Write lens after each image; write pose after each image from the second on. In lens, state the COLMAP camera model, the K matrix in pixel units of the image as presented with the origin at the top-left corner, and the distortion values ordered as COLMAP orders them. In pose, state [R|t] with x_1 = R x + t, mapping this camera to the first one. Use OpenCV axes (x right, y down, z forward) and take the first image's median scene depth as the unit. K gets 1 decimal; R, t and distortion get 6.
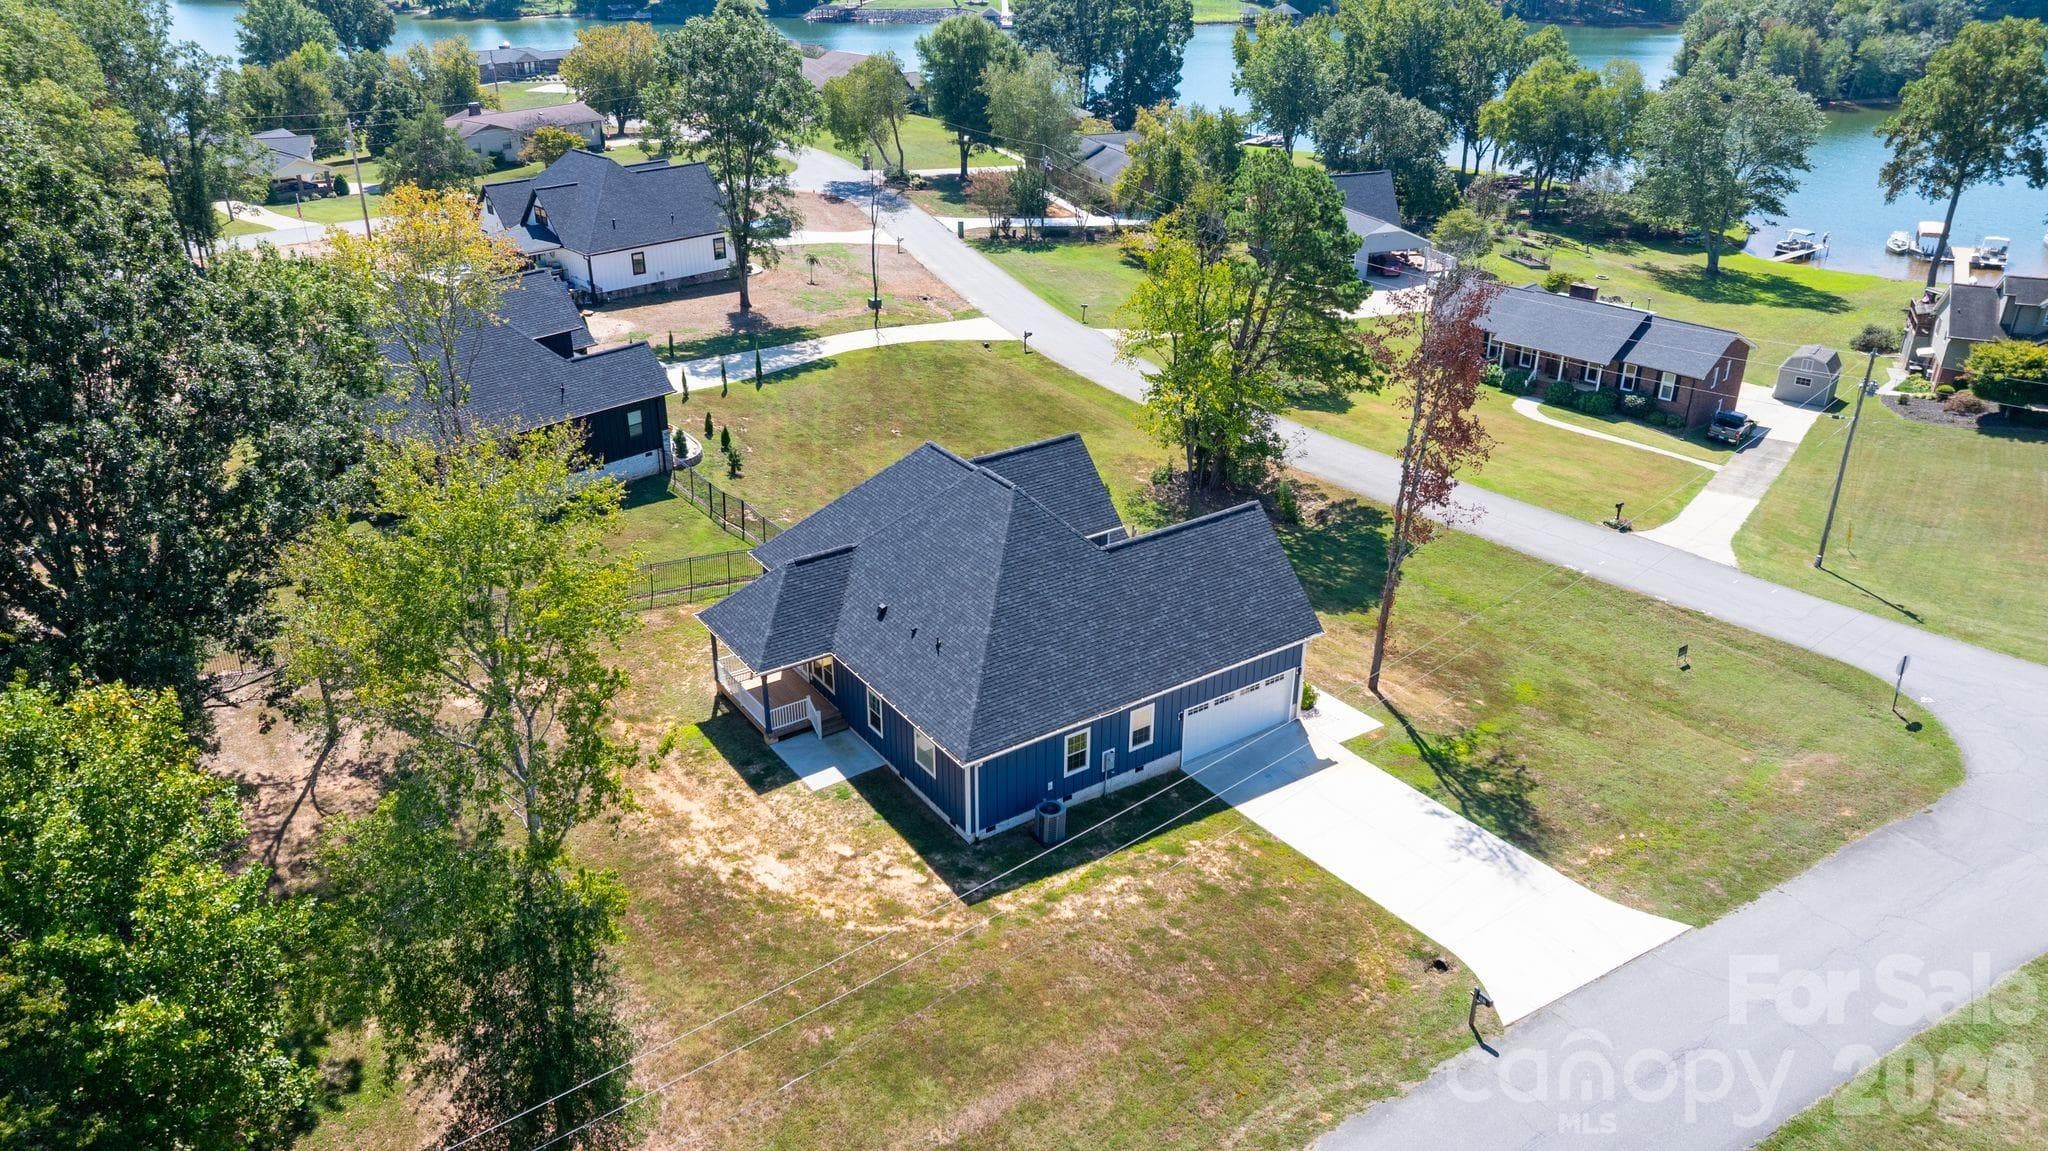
lens RADIAL K [[1439.9, 0, 1022.6], [0, 1439.9, 576.8], [0, 0, 1]] dist [-0.018051, 0.001659]
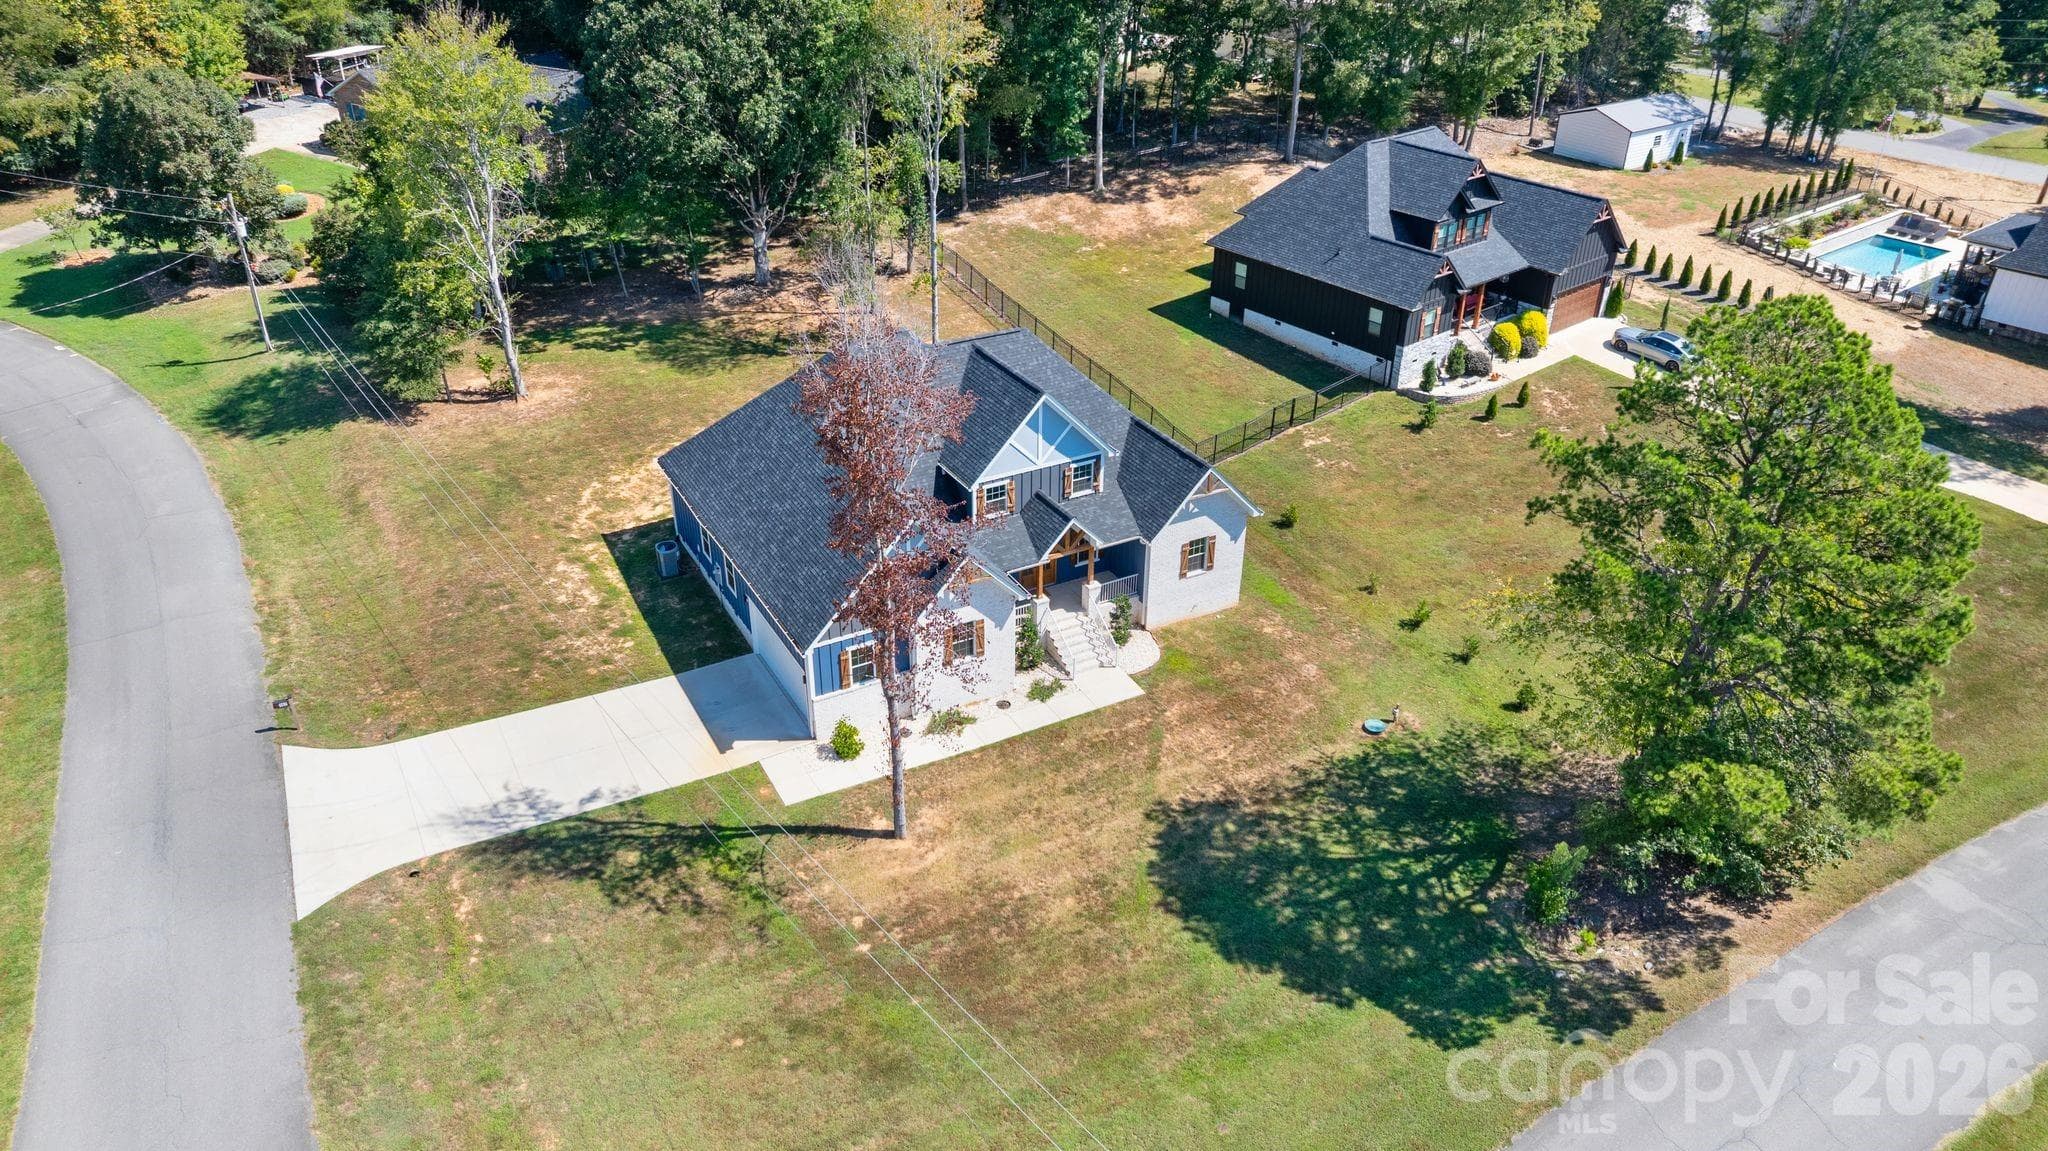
lens RADIAL K [[1439.9, 0, 1022.6], [0, 1439.9, 576.8], [0, 0, 1]] dist [-0.018051, 0.001659]
pose [[-0.097009, 0.500394, -0.860346, 0.875004], [-0.443013, 0.752359, 0.487540, -0.449831], [0.891251, 0.428440, 0.148695, 0.946782]]
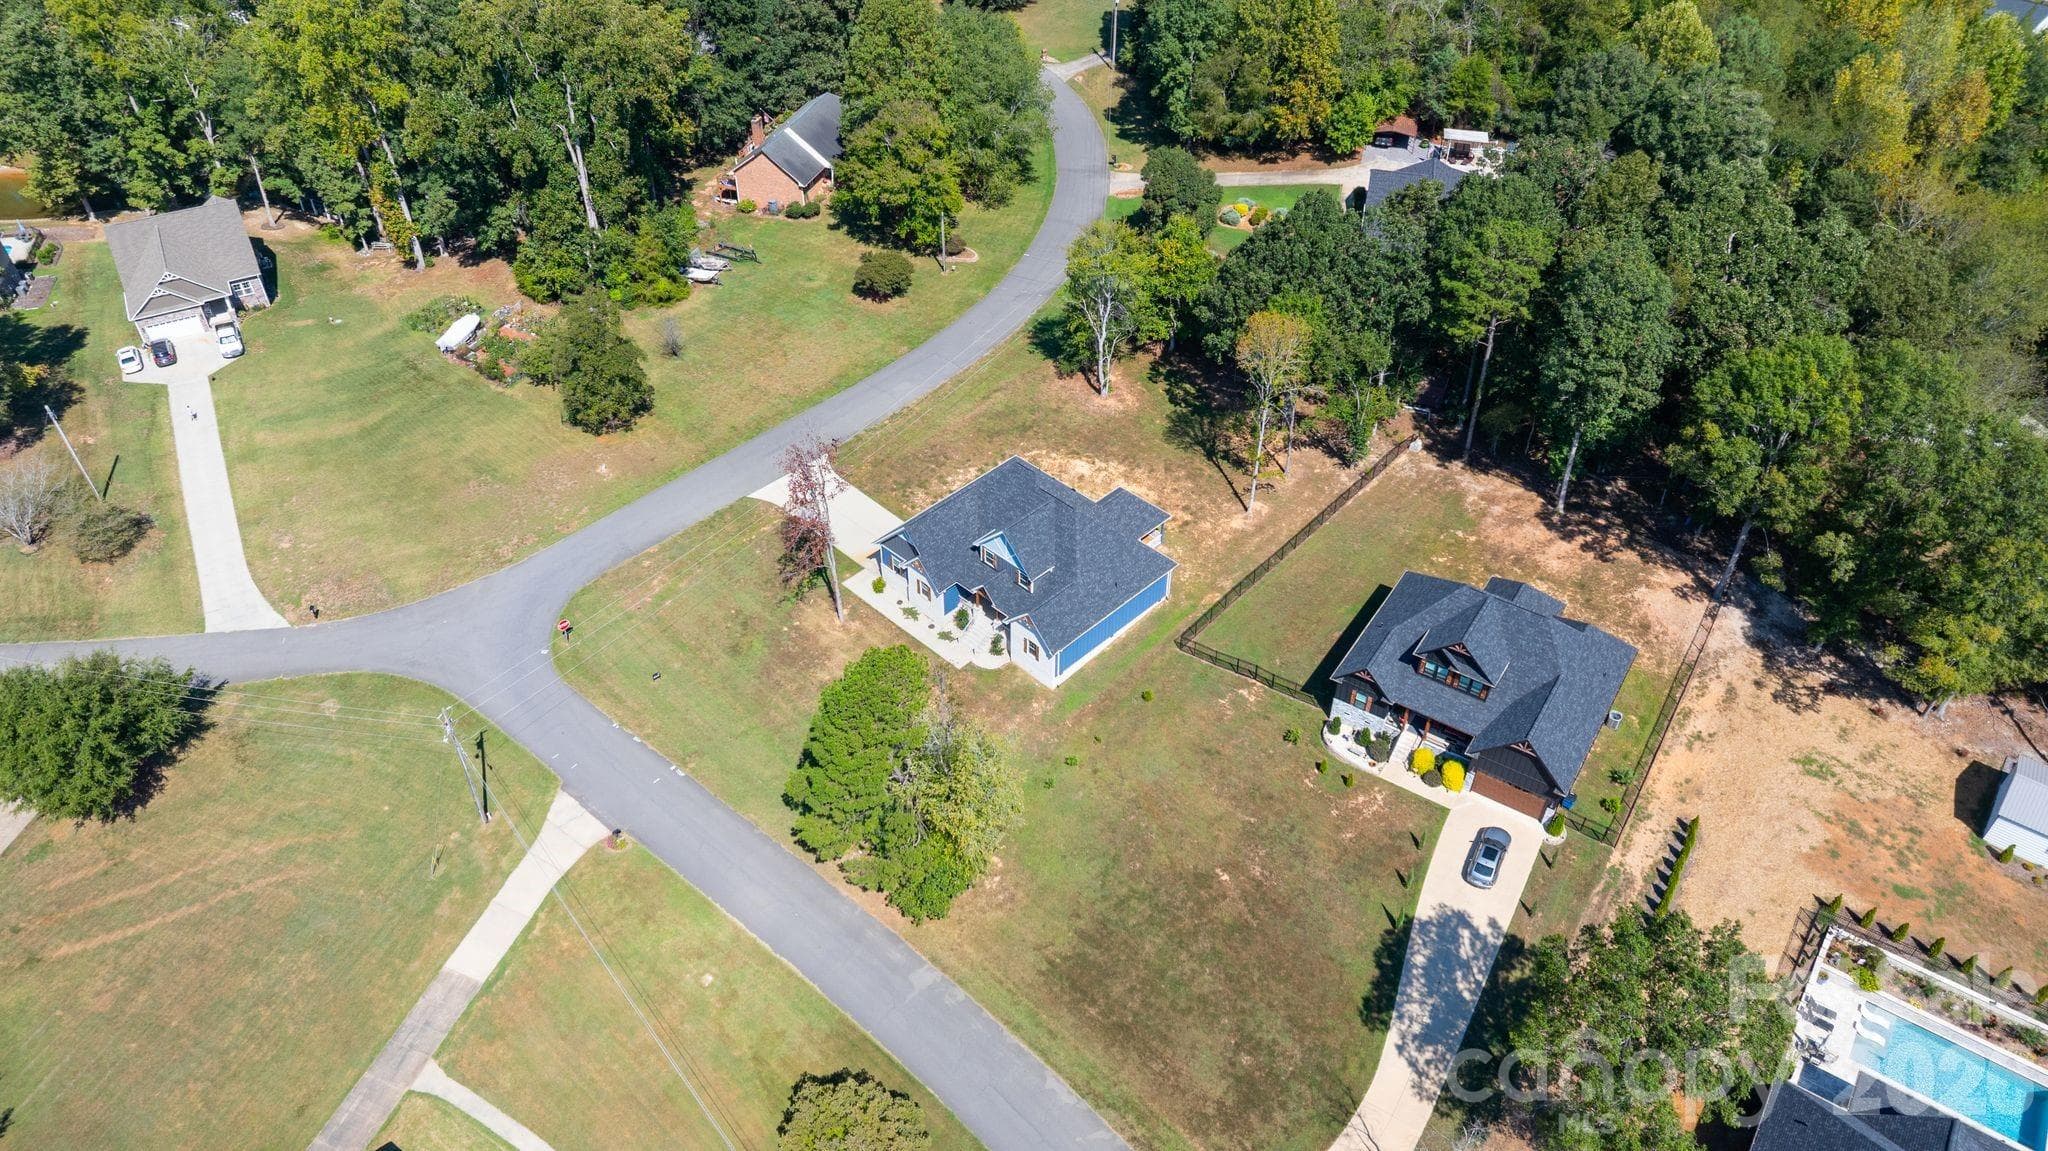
lens RADIAL K [[1427.1, 0, 1018.3], [0, 1427.1, 575.5], [0, 0, 1]] dist [0.000799, -0.076498]
pose [[-0.981211, 0.123648, -0.148109, 0.305580], [-0.089309, 0.389377, 0.916739, -1.805745], [0.171023, 0.912741, -0.371018, 1.799017]]
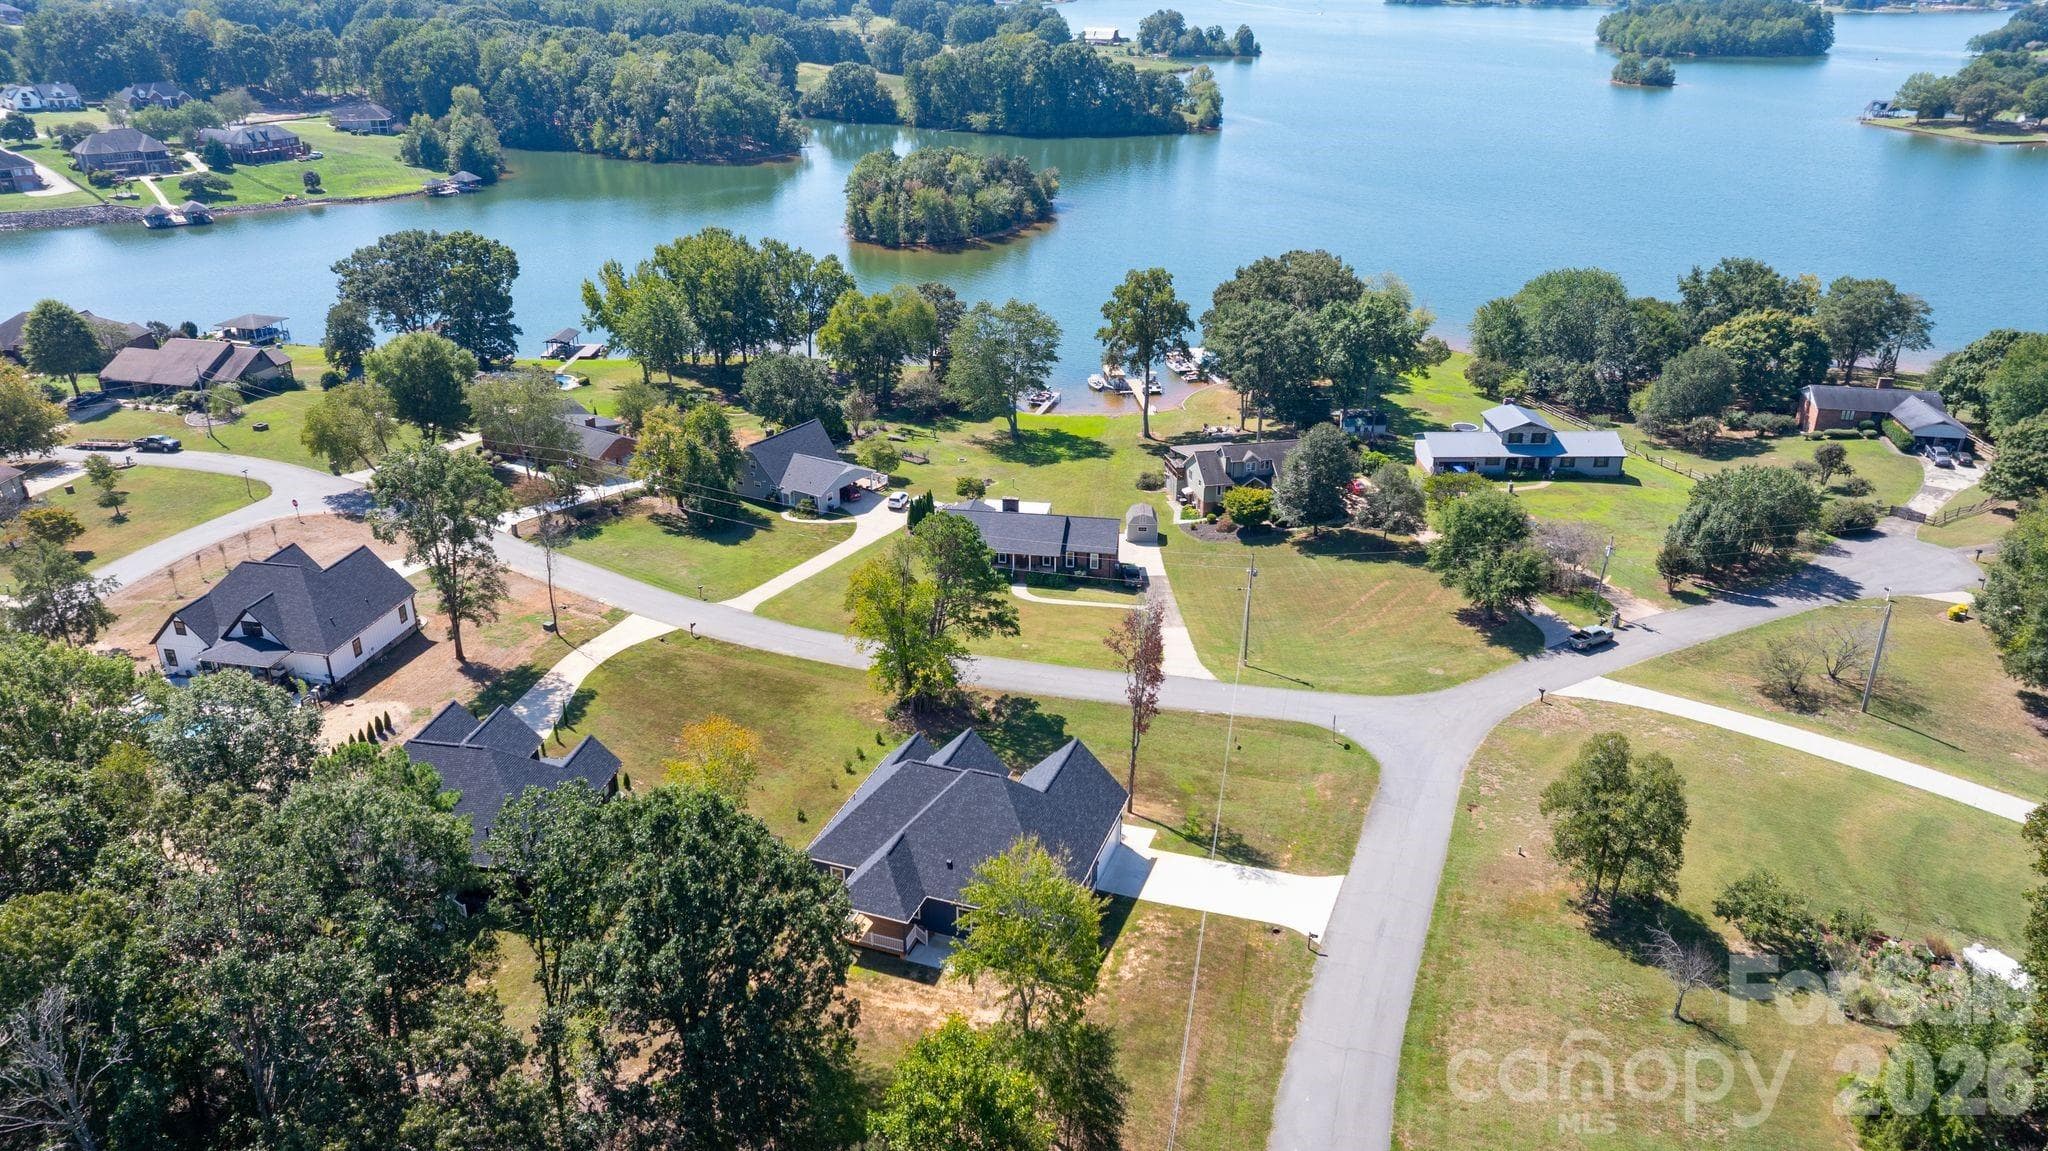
lens RADIAL K [[1439.9, 0, 1022.6], [0, 1439.9, 576.8], [0, 0, 1]] dist [-0.018051, 0.001659]
pose [[0.813088, -0.237770, 0.531369, -0.839657], [0.256092, 0.965812, 0.040304, -0.349479], [-0.522786, 0.103309, 0.846181, -0.570615]]
